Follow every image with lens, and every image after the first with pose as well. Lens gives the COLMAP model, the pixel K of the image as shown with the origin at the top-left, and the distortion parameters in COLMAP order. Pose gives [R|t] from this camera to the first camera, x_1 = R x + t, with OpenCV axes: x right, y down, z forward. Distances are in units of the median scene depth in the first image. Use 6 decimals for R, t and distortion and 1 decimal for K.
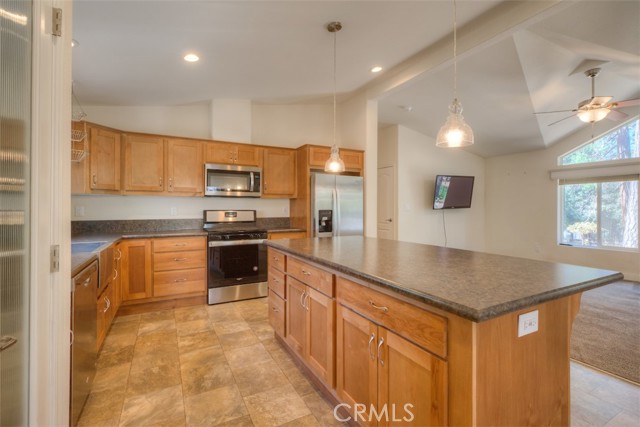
lens RADIAL K [[298.6, 0, 321.5], [0, 298.6, 204.8], [0, 0, 1]] dist [0.000241, 0.000129]
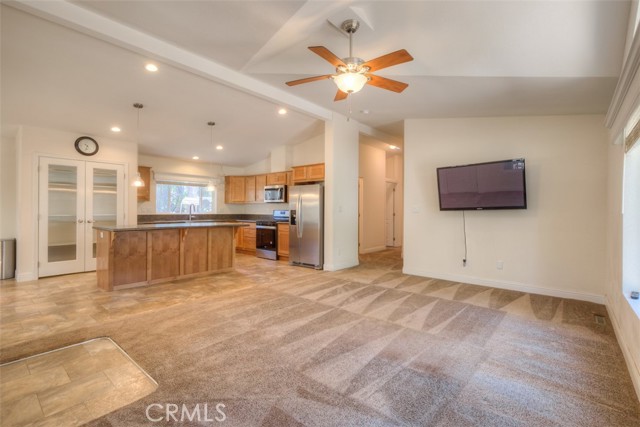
lens RADIAL K [[298.6, 0, 327.5], [0, 298.6, 207.6], [0, 0, 1]] dist [0.000241, 0.000129]
pose [[0.364520, -0.008775, -0.931154, 1.530760], [0.002195, 0.999961, -0.008564, 0.018994], [0.931193, 0.001078, 0.364525, 0.650364]]
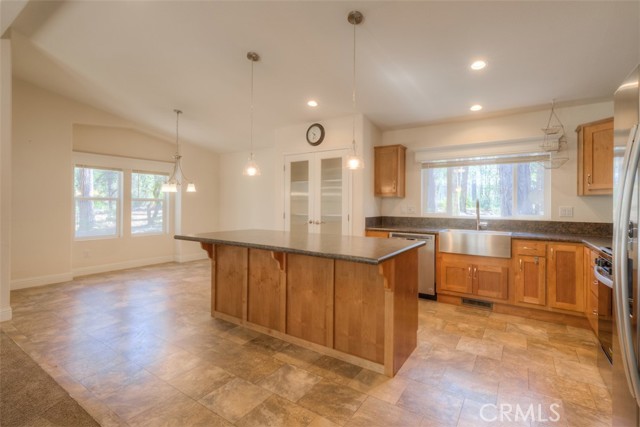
lens RADIAL K [[298.6, 0, 318.0], [0, 298.6, 203.8], [0, 0, 1]] dist [0.000241, 0.000129]
pose [[-0.887816, -0.011939, -0.460043, 0.379589], [-0.007354, 0.999904, -0.011758, 0.009202], [0.460139, -0.007056, -0.887819, 1.164881]]
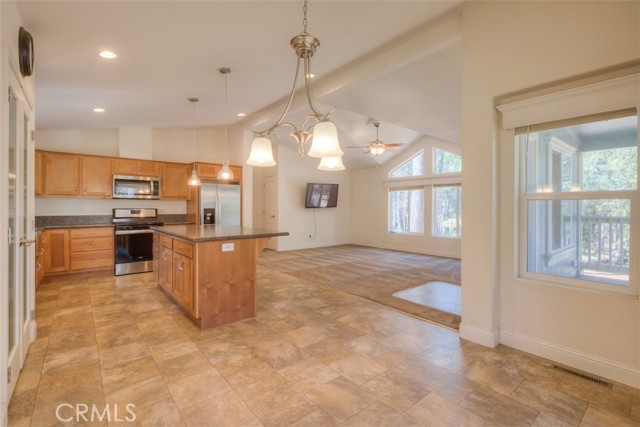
lens RADIAL K [[298.6, 0, 325.7], [0, 298.6, 209.7], [0, 0, 1]] dist [0.000241, 0.000129]
pose [[0.979075, -0.002047, 0.203489, 0.280333], [-0.001416, 0.999857, 0.016868, -0.001714], [-0.203495, -0.016803, 0.978932, -0.531525]]
